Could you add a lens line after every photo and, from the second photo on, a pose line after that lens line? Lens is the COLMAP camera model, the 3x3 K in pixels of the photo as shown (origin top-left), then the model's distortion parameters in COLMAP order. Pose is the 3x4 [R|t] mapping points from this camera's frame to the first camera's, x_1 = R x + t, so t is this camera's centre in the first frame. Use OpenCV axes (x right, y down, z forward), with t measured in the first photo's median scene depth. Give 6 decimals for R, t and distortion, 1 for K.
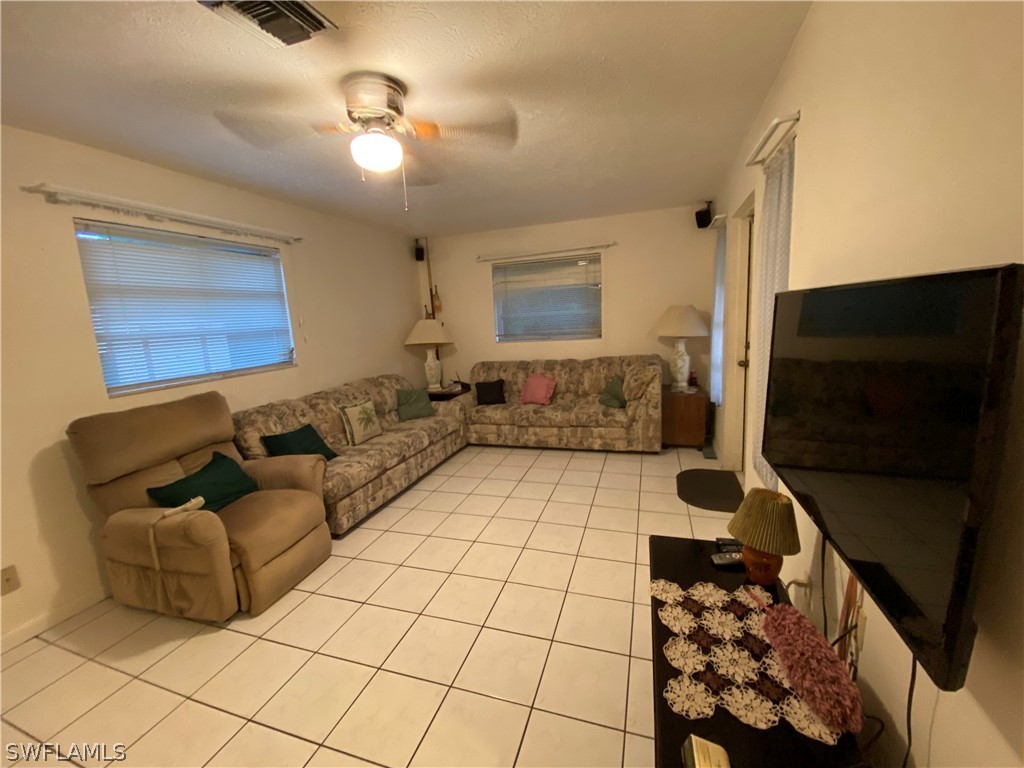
lens RADIAL K [[416.0, 0, 512.0], [0, 416.0, 381.5], [0, 0, 1]] dist [0.001232, -0.000857]
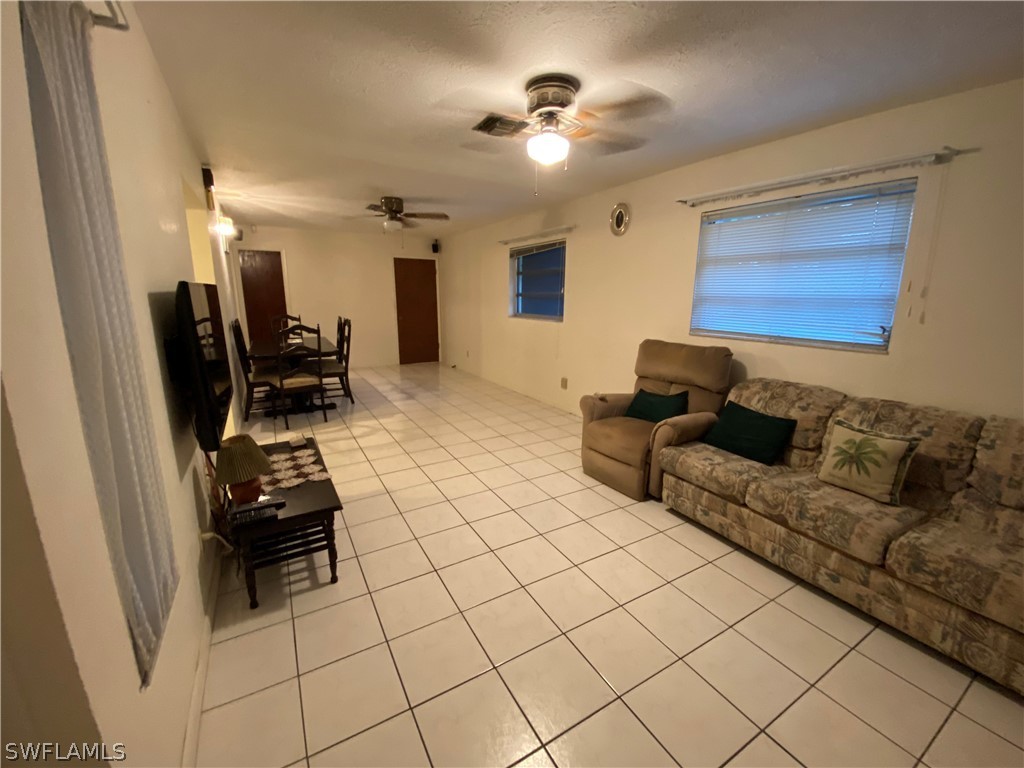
lens RADIAL K [[416.0, 0, 512.8], [0, 416.0, 381.7], [0, 0, 1]] dist [0.001232, -0.000857]
pose [[-0.654579, 0.207850, -0.726859, 0.471522], [-0.092085, 0.932382, 0.349549, -0.214942], [0.750364, 0.295741, -0.591178, 1.161896]]
